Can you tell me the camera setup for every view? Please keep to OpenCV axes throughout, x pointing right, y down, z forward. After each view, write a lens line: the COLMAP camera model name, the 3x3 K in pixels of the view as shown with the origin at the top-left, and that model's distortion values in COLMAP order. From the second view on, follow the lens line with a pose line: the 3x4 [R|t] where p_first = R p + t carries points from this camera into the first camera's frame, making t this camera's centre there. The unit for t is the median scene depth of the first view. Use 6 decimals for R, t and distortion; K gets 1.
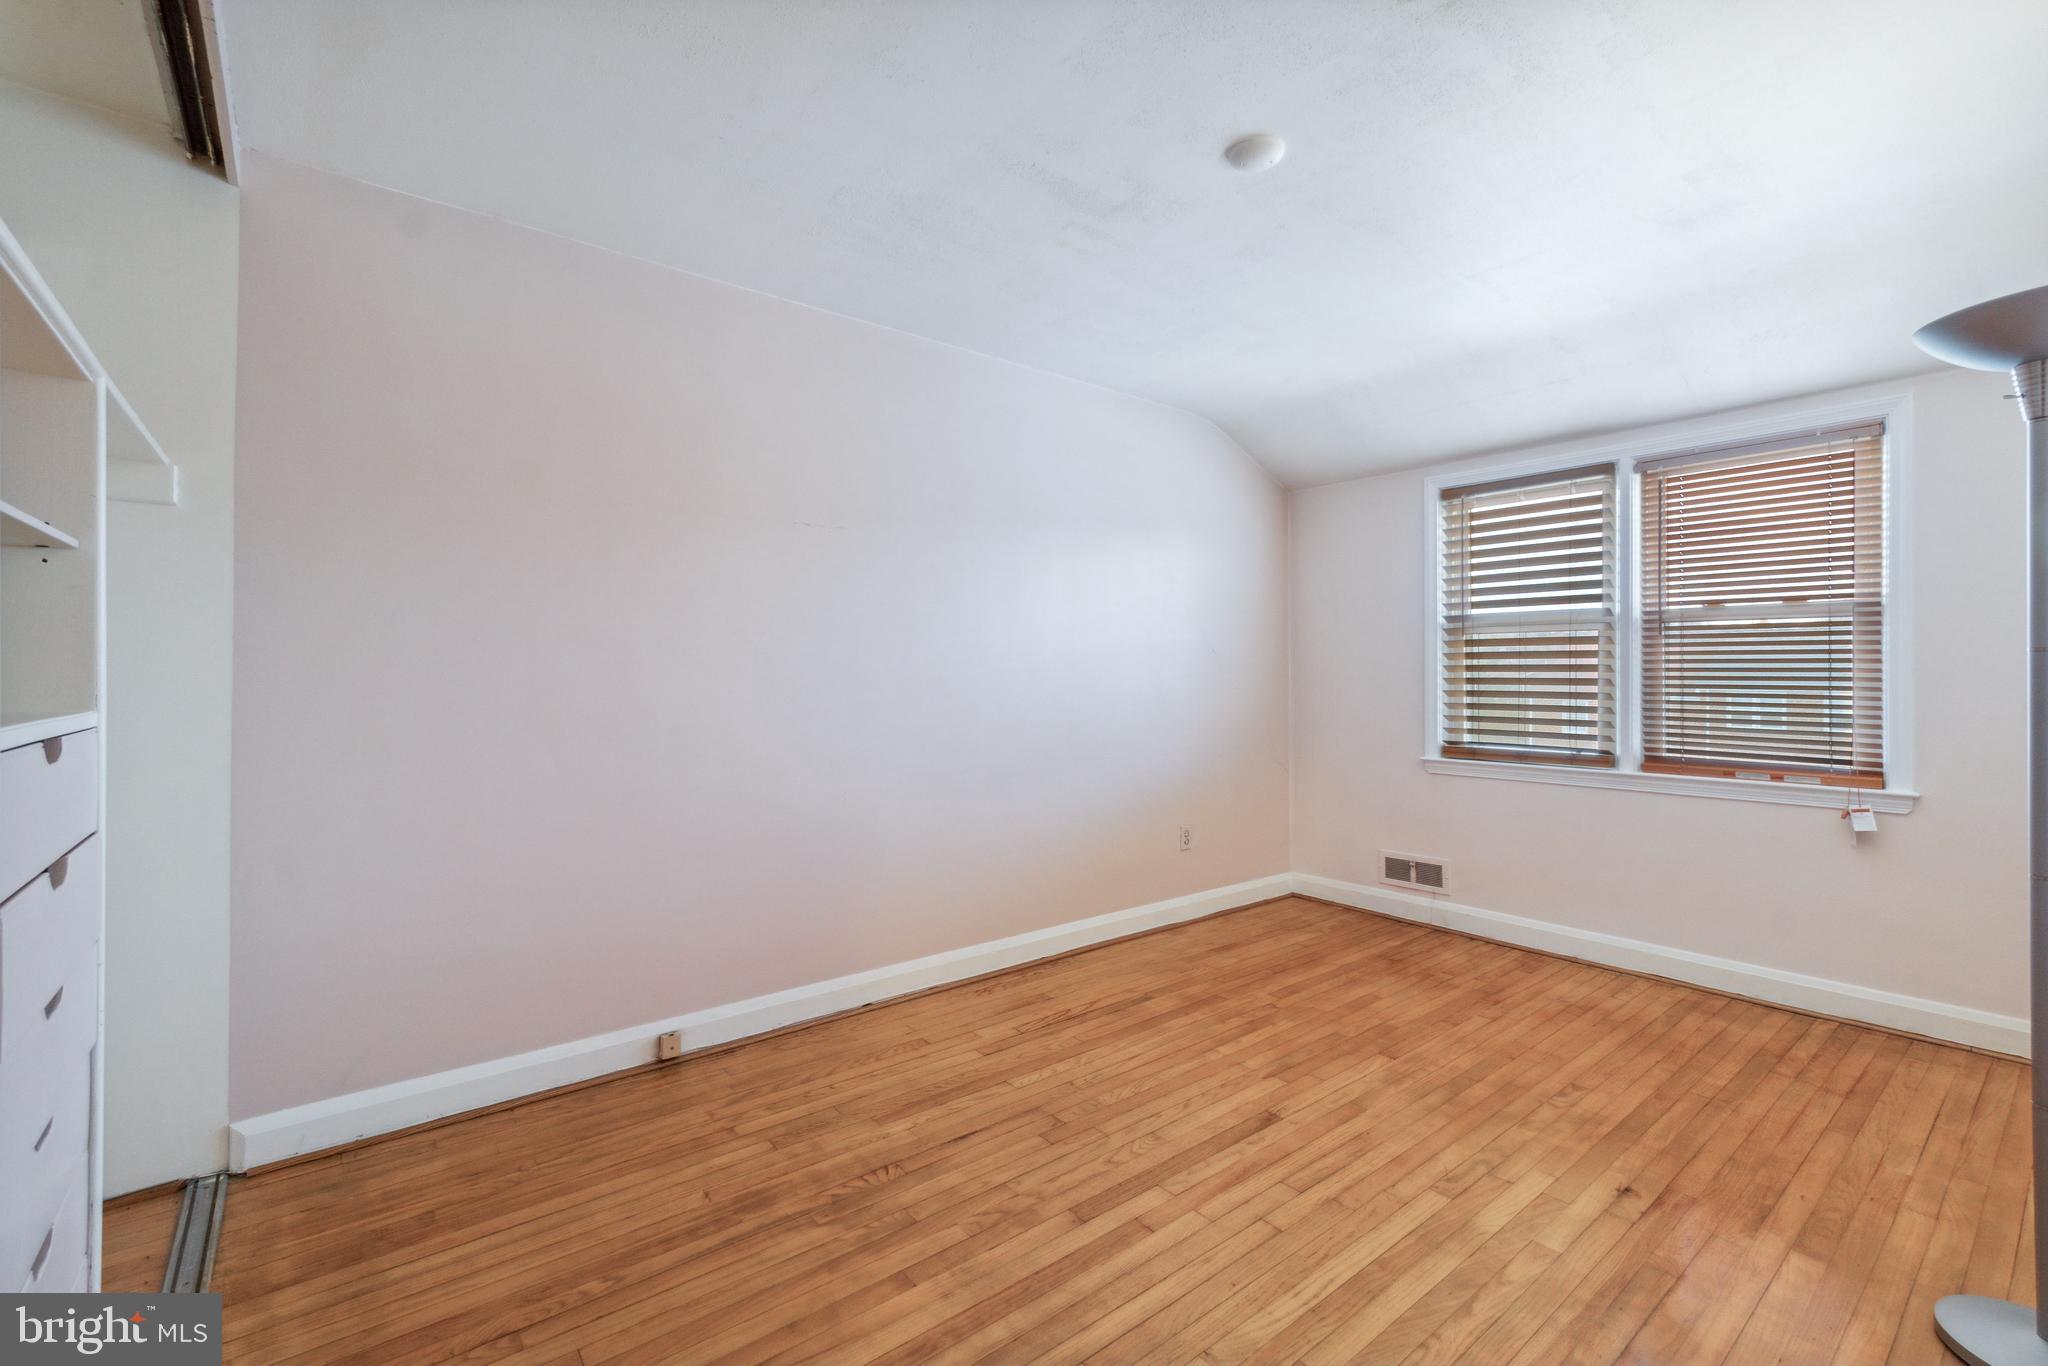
lens RADIAL K [[892.6, 0, 1020.6], [0, 892.6, 675.8], [0, 0, 1]] dist [-0.004858, -0.000508]
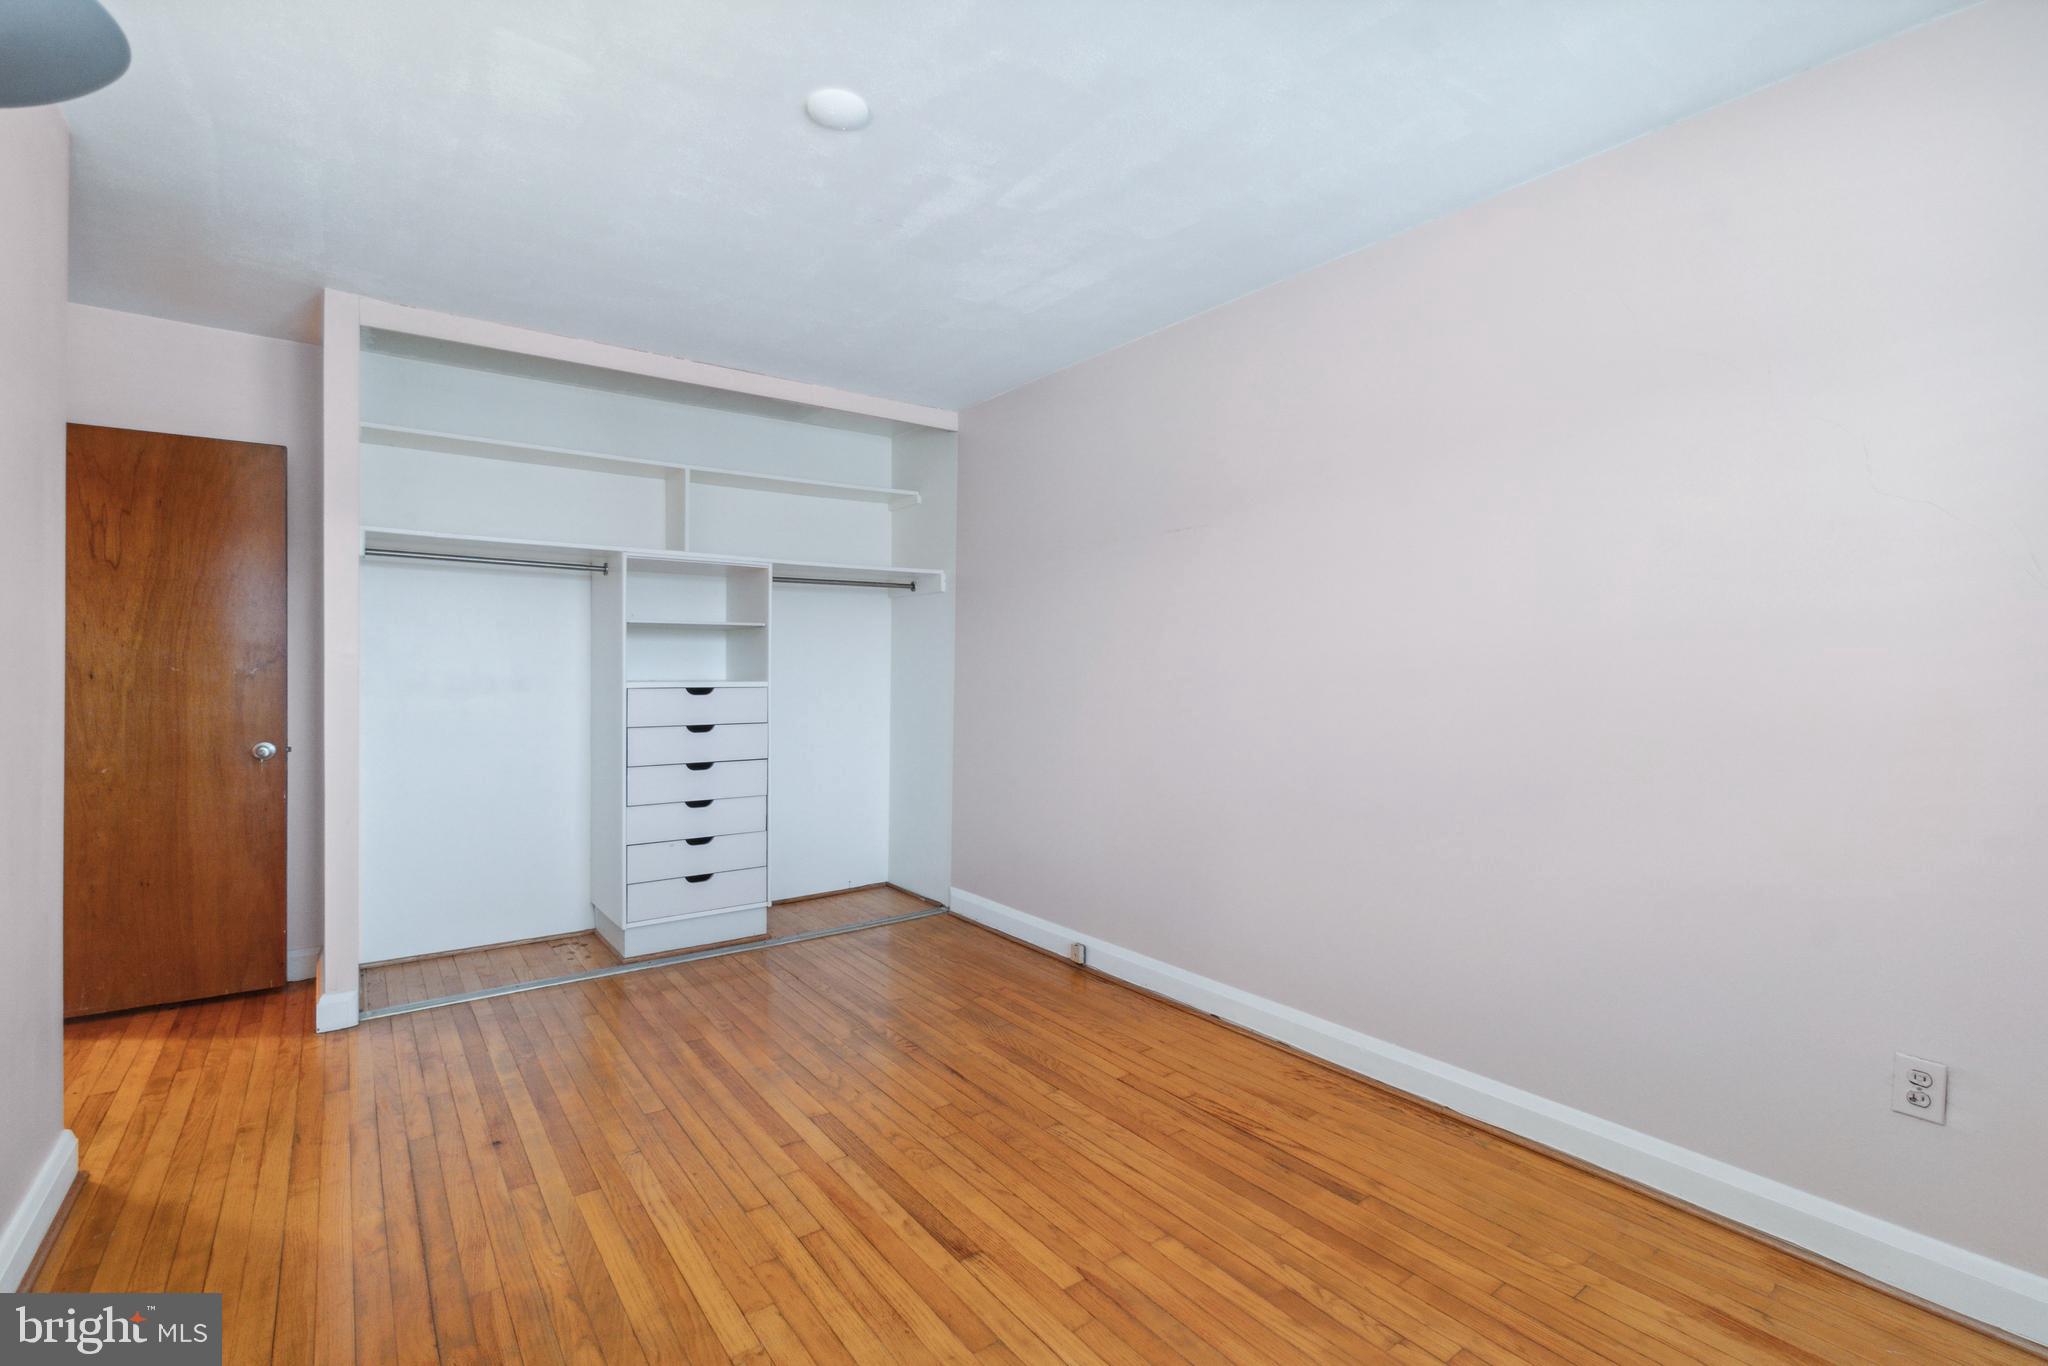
lens RADIAL K [[892.6, 0, 1032.2], [0, 892.6, 682.6], [0, 0, 1]] dist [-0.004858, -0.000508]
pose [[-0.010708, 0.020950, -0.999723, 1.013860], [-0.008268, 0.999744, 0.021039, -0.017515], [0.999908, 0.008491, -0.010532, 1.029180]]
